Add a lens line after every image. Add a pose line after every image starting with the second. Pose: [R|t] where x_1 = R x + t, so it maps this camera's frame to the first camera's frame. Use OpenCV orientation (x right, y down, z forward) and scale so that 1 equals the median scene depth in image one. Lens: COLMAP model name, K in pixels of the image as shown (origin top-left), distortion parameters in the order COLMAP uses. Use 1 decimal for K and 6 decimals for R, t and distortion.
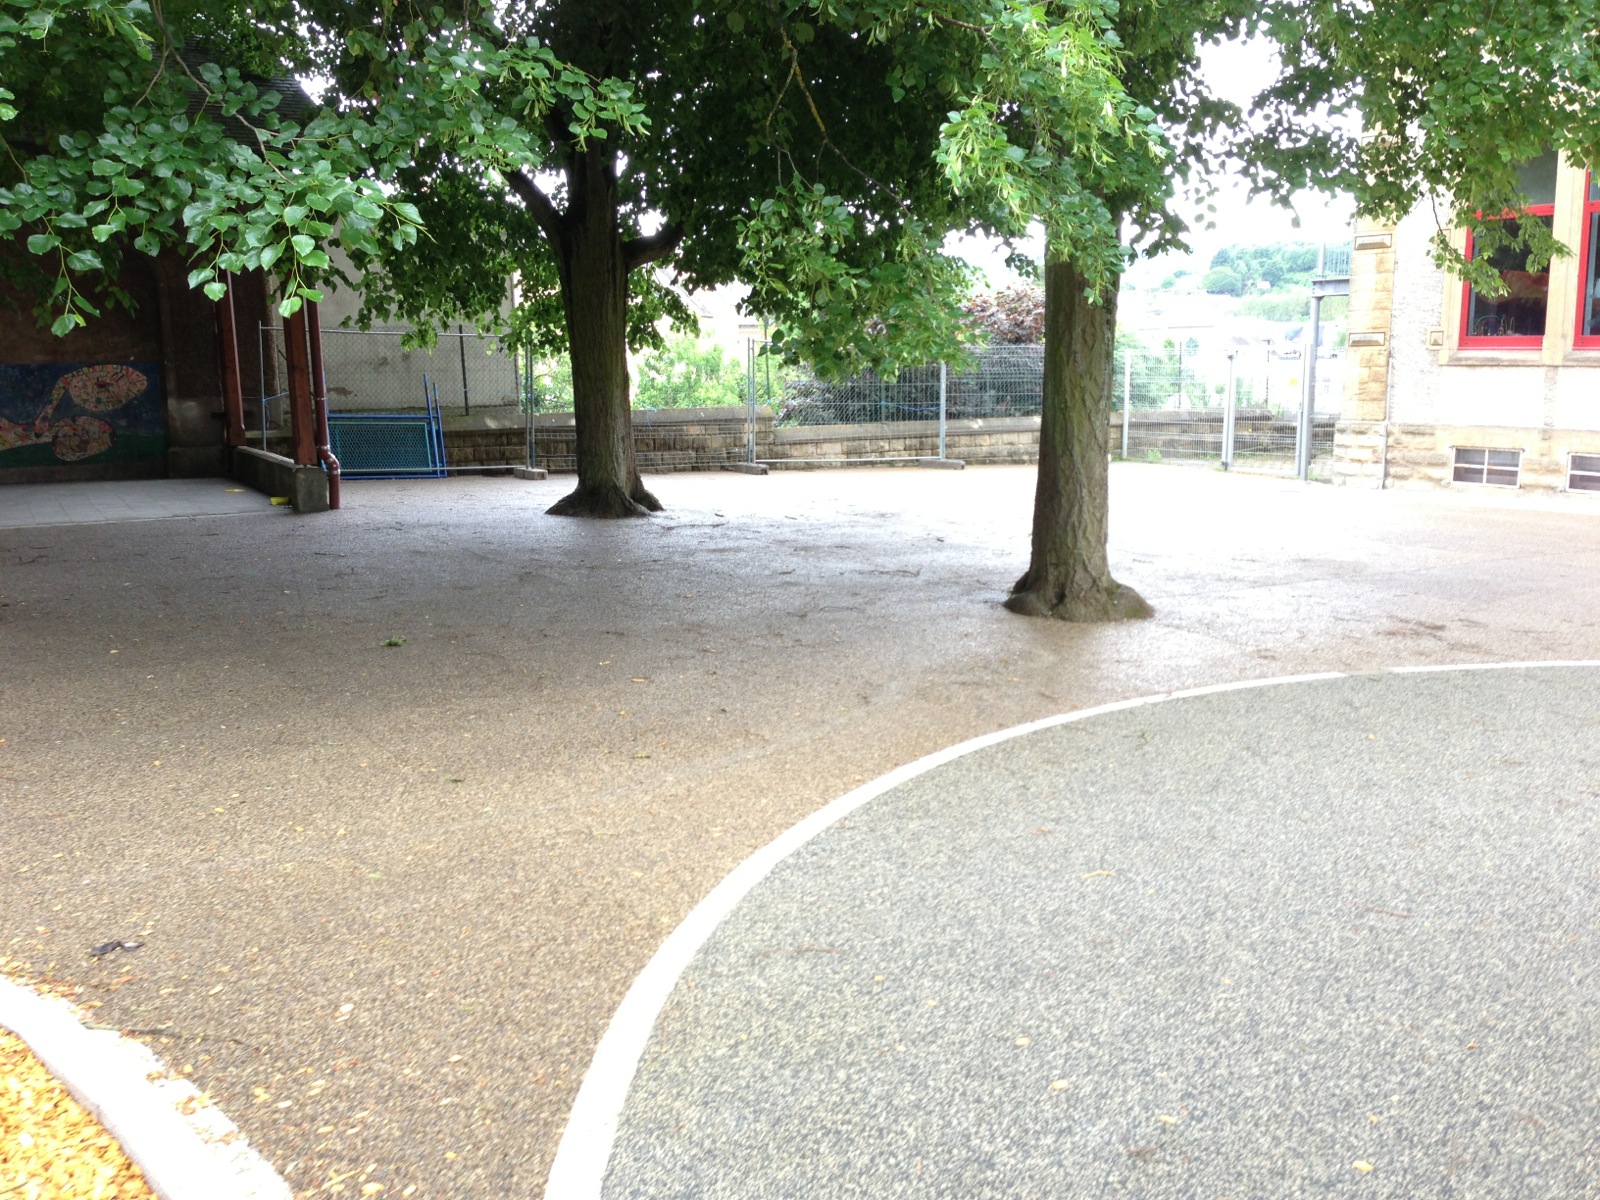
lens RADIAL K [[1457.1, 0, 793.0], [0, 1457.1, 570.7], [0, 0, 1]] dist [0.049193, 0.000000]
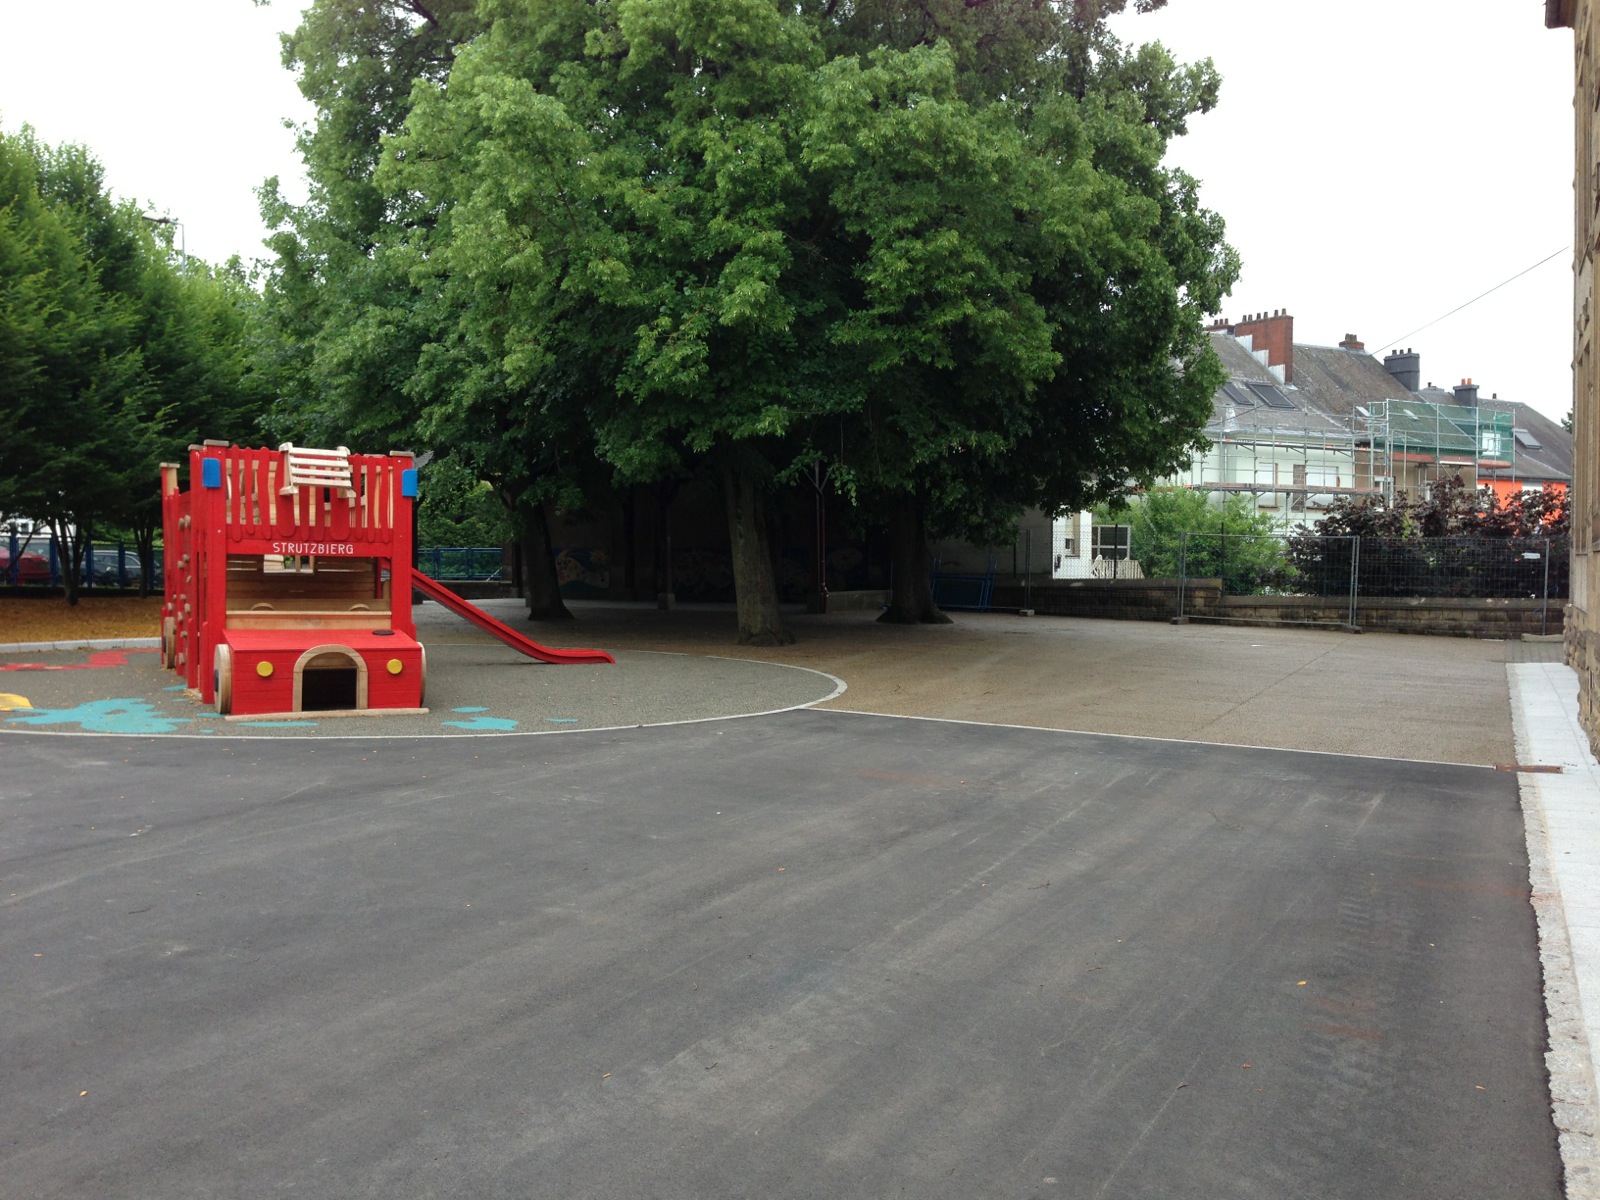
lens RADIAL K [[1457.1, 0, 783.8], [0, 1457.1, 597.2], [0, 0, 1]] dist [0.049193, 0.000000]
pose [[0.513016, 0.025438, -0.858002, 1.228200], [-0.142618, 0.988194, -0.055976, 0.054199], [0.846448, 0.151083, 0.510587, -0.101425]]
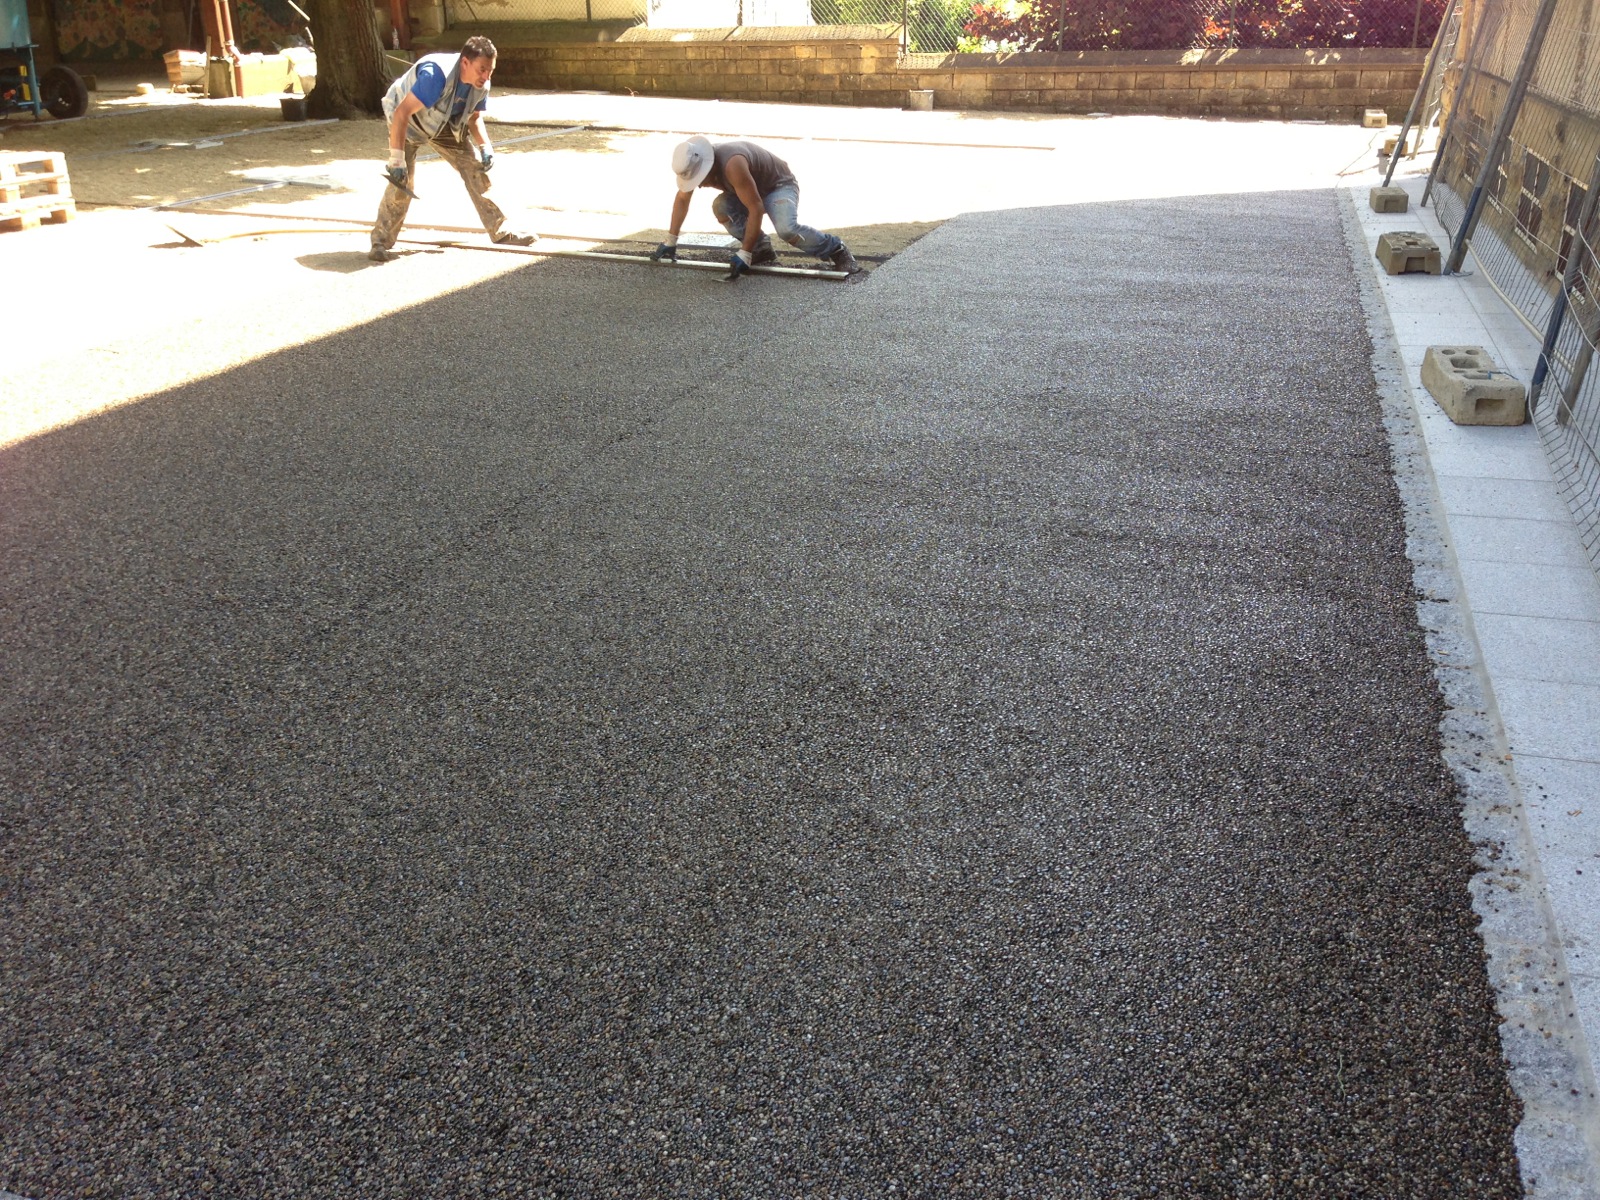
lens RADIAL K [[1457.1, 0, 788.6], [0, 1457.1, 588.0], [0, 0, 1]] dist [0.049193, 0.000000]
pose [[0.631919, 0.282474, -0.721725, 0.831697], [-0.114171, 0.954985, 0.273804, -0.031380], [0.766579, -0.090622, 0.635724, 0.451550]]
